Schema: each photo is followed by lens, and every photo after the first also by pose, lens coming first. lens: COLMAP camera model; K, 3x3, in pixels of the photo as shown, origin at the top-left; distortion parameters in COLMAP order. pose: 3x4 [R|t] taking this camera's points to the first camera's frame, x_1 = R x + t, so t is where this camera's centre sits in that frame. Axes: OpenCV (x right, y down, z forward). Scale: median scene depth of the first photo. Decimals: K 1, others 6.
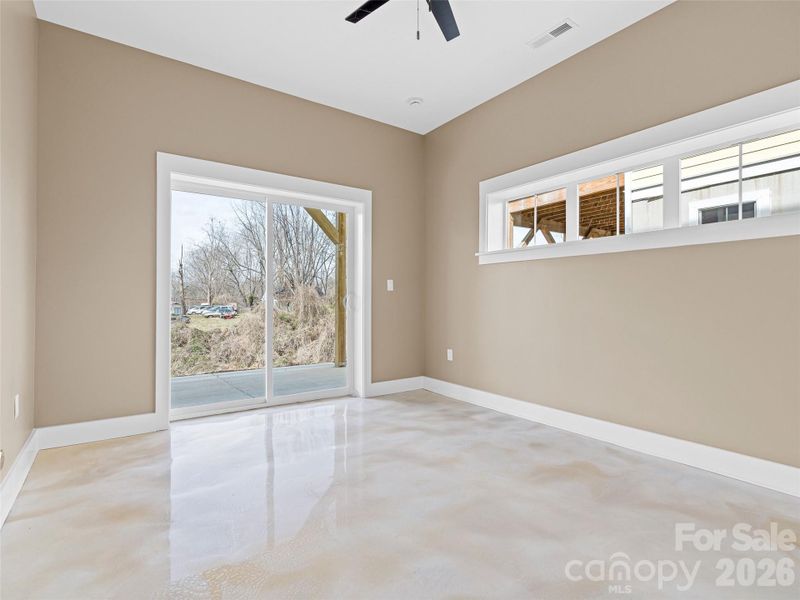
lens RADIAL K [[405.3, 0, 401.8], [0, 405.3, 301.4], [0, 0, 1]] dist [-0.009940, 0.001865]
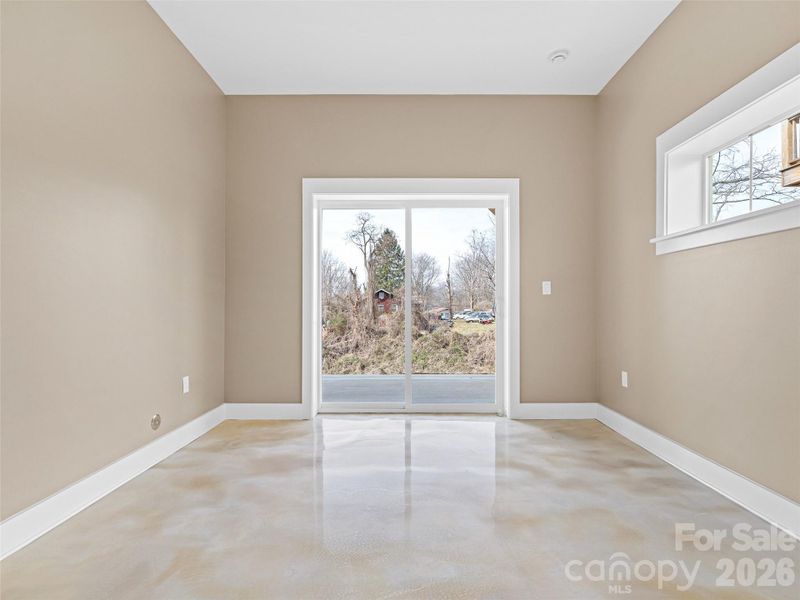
lens RADIAL K [[407.3, 0, 402.5], [0, 407.3, 305.0], [0, 0, 1]] dist [-0.012484, 0.000231]
pose [[0.812556, -0.003917, -0.582870, 0.242803], [0.000290, 0.999980, -0.006316, 0.000475], [0.582883, 0.004963, 0.812541, 0.172285]]
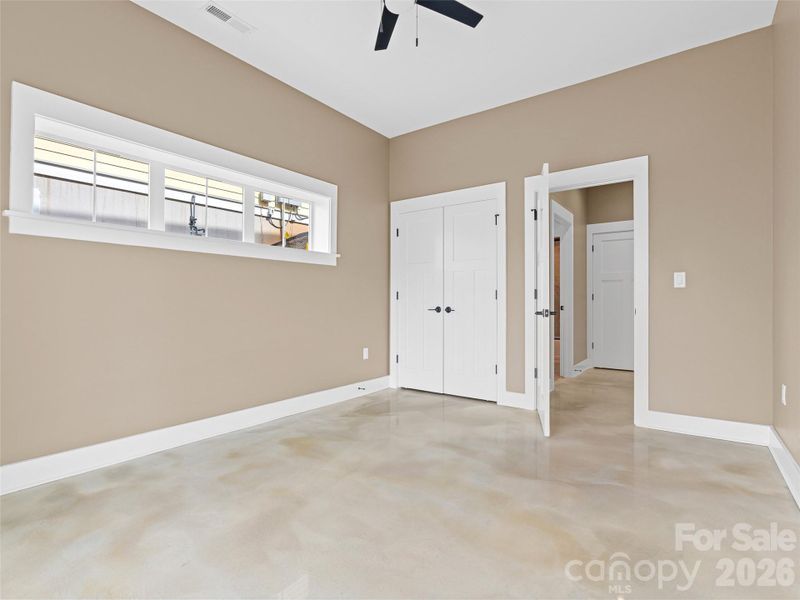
lens RADIAL K [[405.3, 0, 401.8], [0, 405.3, 301.4], [0, 0, 1]] dist [-0.009940, 0.001865]
pose [[-0.317835, -0.001299, 0.948145, -0.483625], [-0.000714, 0.999999, 0.001131, 0.000420], [-0.948146, -0.000317, -0.317836, 0.674940]]
